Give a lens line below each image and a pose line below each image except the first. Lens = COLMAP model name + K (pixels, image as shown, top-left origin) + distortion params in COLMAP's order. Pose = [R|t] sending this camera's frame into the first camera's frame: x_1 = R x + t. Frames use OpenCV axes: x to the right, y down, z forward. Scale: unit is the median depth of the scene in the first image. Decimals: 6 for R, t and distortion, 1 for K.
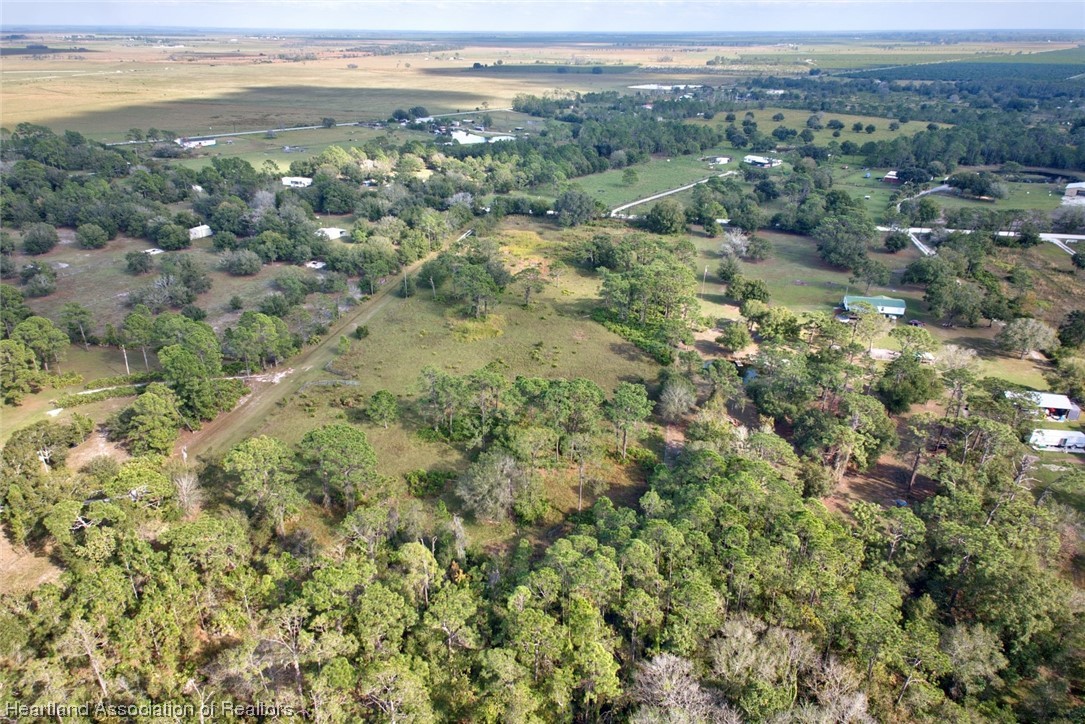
lens RADIAL K [[725.7, 0, 542.5], [0, 725.7, 362.0], [0, 0, 1]] dist [0.067455, -0.038921]
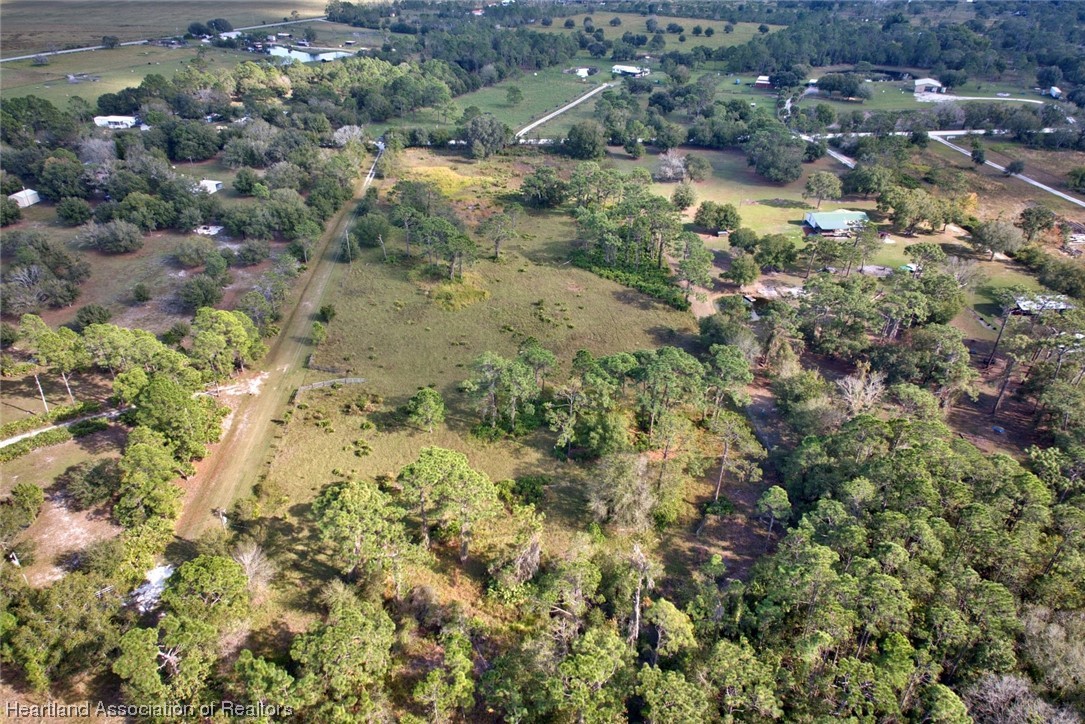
lens RADIAL K [[725.7, 0, 542.5], [0, 725.7, 362.0], [0, 0, 1]] dist [0.067455, -0.038921]
pose [[0.961794, -0.140189, 0.235159, -0.143995], [0.113601, 0.985871, 0.123099, -0.040443], [-0.249094, -0.091682, 0.964130, 0.086859]]
